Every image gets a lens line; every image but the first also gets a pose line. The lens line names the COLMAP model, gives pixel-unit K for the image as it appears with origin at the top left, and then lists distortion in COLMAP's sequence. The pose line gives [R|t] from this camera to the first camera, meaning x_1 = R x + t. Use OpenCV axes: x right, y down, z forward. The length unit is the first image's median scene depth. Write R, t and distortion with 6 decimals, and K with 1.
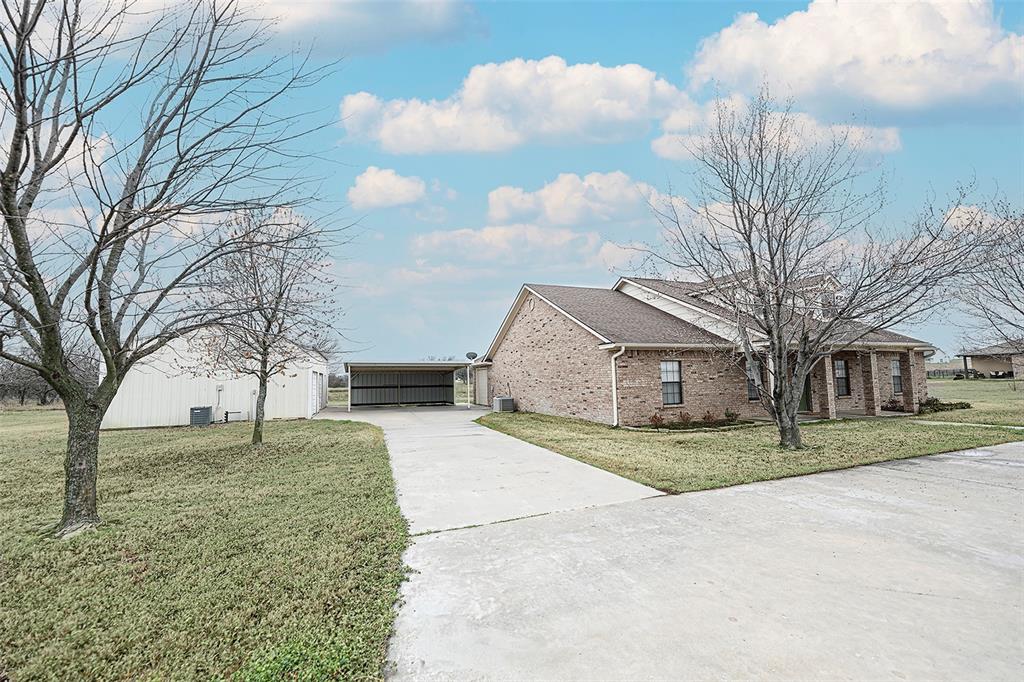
lens RADIAL K [[413.1, 0, 511.9], [0, 413.1, 342.5], [0, 0, 1]] dist [-0.002398, -0.000842]
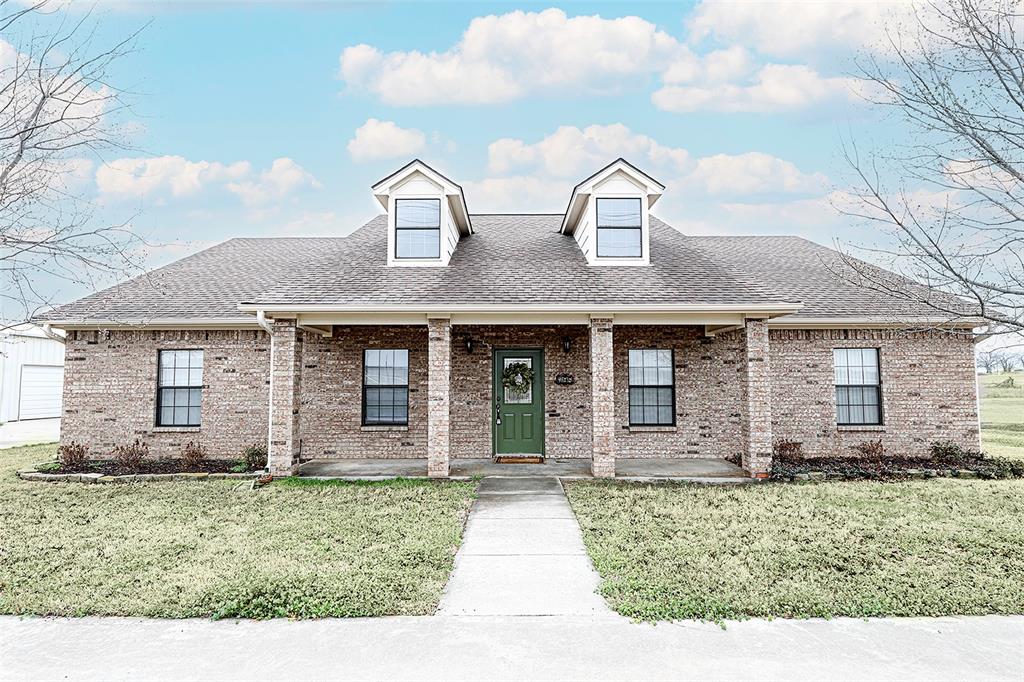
lens RADIAL K [[526.8, 0, 513.7], [0, 526.8, 339.9], [0, 0, 1]] dist [0.002524, 0.000548]
pose [[0.937814, -0.006326, -0.347081, 0.930613], [0.013276, 0.999756, 0.017650, 0.022414], [0.346885, -0.021160, 0.937669, 0.429951]]
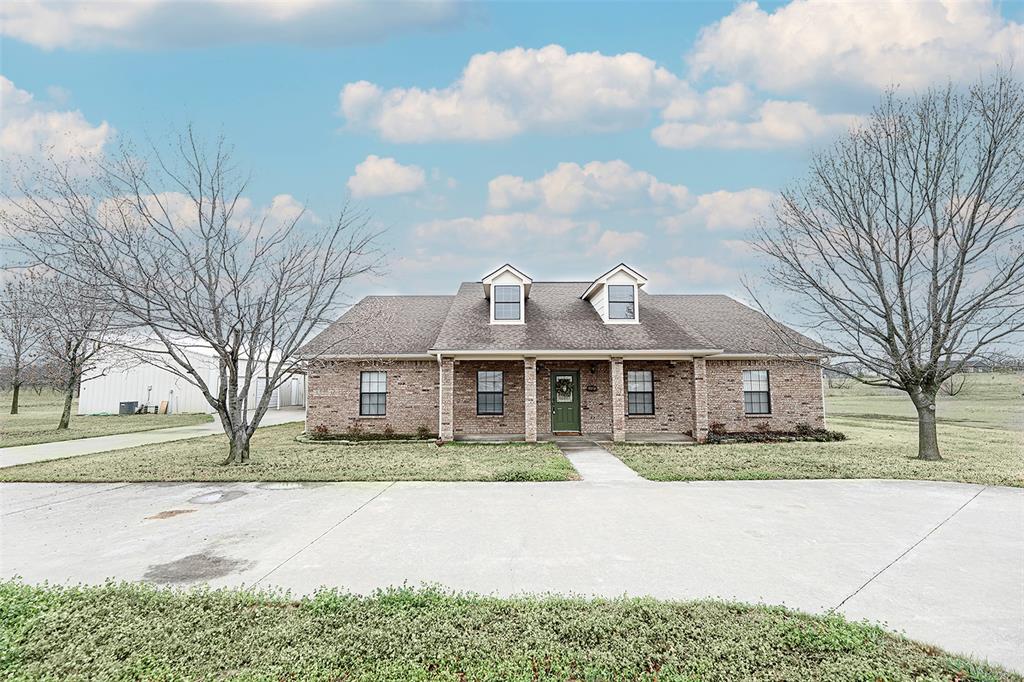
lens RADIAL K [[413.1, 0, 513.3], [0, 413.1, 342.1], [0, 0, 1]] dist [-0.002398, -0.000842]
pose [[0.940023, -0.014097, -0.340820, 0.912239], [0.014033, 0.999898, -0.002655, -0.016077], [0.340823, -0.002286, 0.940125, 0.166043]]
